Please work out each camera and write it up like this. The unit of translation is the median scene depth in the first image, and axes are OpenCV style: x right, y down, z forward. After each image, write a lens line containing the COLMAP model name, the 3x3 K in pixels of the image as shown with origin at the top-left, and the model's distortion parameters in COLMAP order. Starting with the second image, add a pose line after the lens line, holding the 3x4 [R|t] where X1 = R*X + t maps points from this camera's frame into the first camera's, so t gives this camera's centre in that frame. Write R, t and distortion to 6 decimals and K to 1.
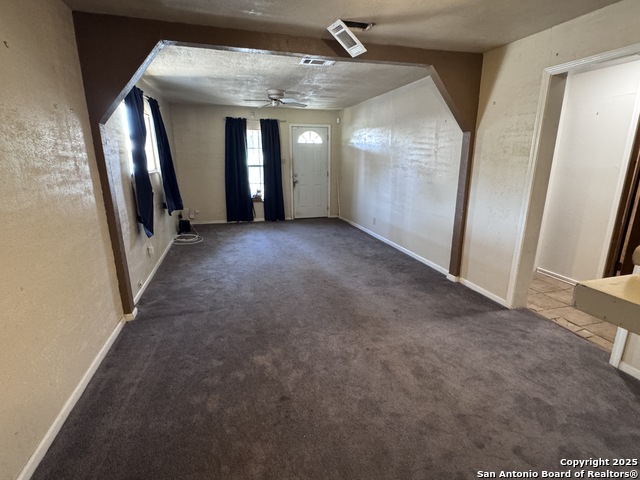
lens RADIAL K [[319.5, 0, 322.4], [0, 319.5, 241.5], [0, 0, 1]] dist [0.002249, -0.001298]
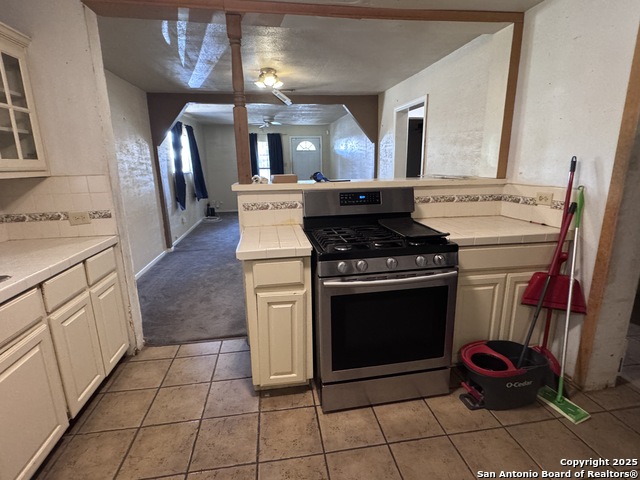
lens RADIAL K [[319.5, 0, 317.6], [0, 319.5, 237.2], [0, 0, 1]] dist [0.002249, -0.001298]
pose [[0.991065, 0.012583, -0.132787, 0.399007], [-0.015802, 0.999606, -0.023215, 0.161887], [0.132442, 0.025105, 0.990873, -0.585608]]
